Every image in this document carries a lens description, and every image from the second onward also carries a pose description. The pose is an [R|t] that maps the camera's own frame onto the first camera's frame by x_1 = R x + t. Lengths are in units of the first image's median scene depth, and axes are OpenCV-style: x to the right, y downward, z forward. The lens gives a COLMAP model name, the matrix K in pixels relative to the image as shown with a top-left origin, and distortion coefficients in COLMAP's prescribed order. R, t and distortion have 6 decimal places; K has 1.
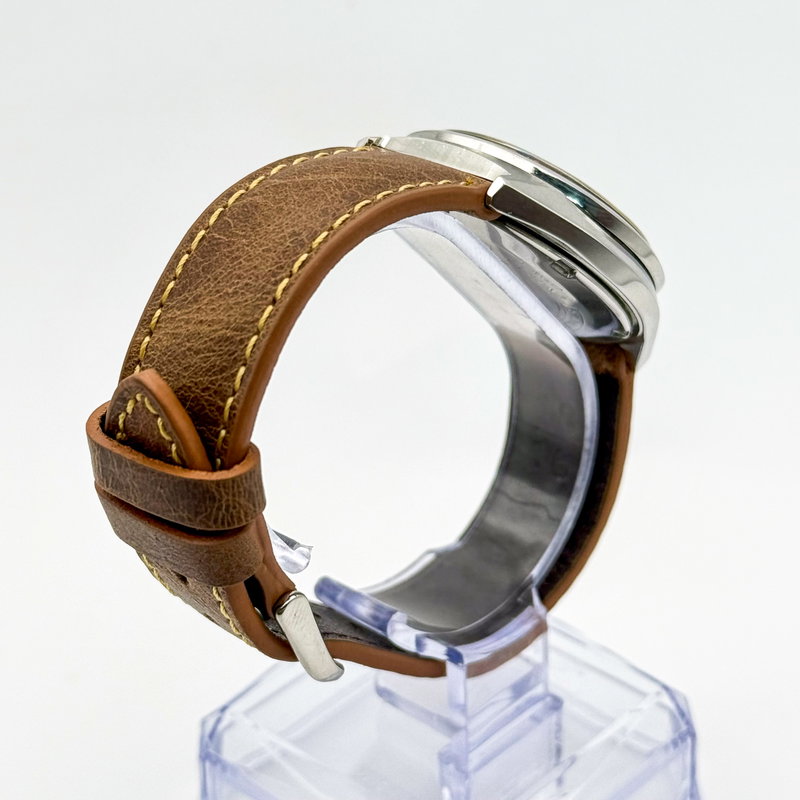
lens RADIAL K [[2081.4, 0, 399.4], [0, 2081.4, 399.8], [0, 0, 1]] dist [0.154571, 0.000000]
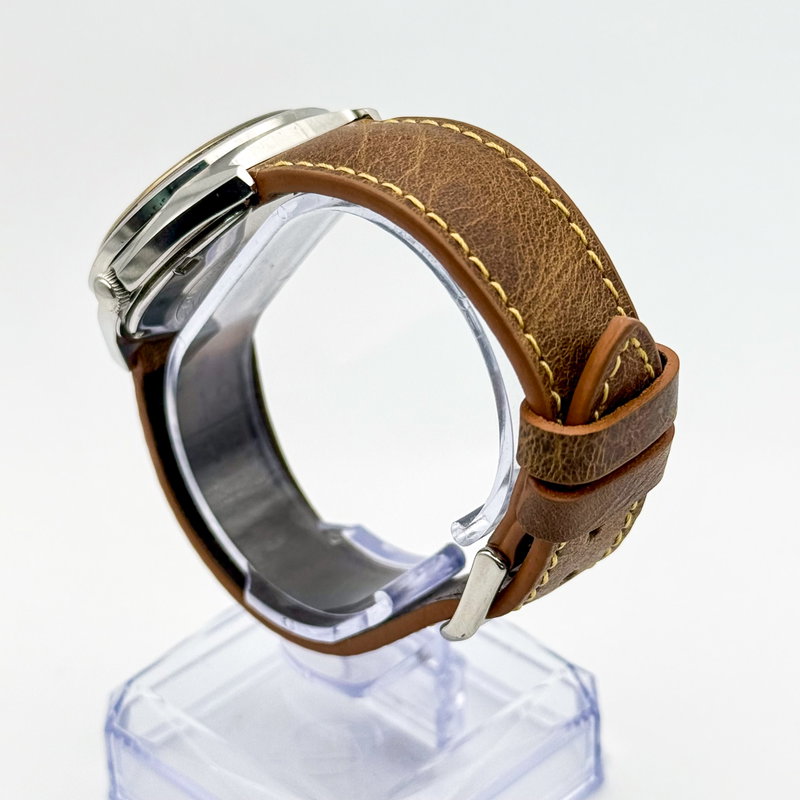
lens RADIAL K [[2081.4, 0, 400.0], [0, 2081.4, 400.5], [0, 0, 1]] dist [0.154571, 0.000000]
pose [[0.016342, -0.470437, 0.882282, -1.013447], [0.524777, 0.755131, 0.392920, -0.427960], [-0.851083, 0.456581, 0.259215, 0.836794]]
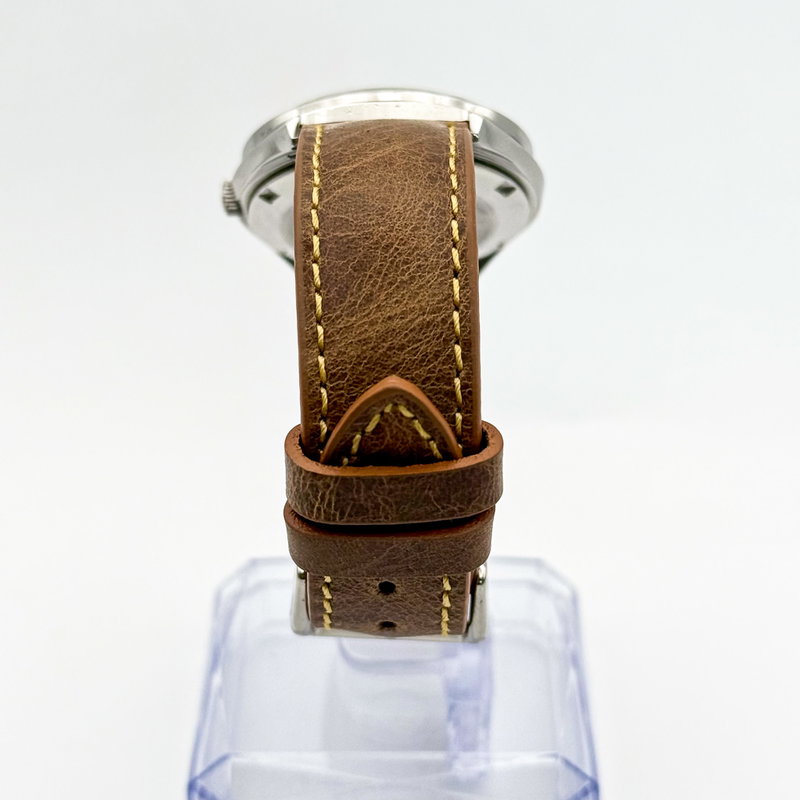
lens RADIAL K [[2081.4, 0, 401.2], [0, 2081.4, 399.7], [0, 0, 1]] dist [0.154571, 0.000000]
pose [[0.731402, -0.322490, 0.600875, -0.685823], [0.317772, 0.940781, 0.118117, -0.114536], [-0.603383, 0.104550, 0.790568, 0.240136]]
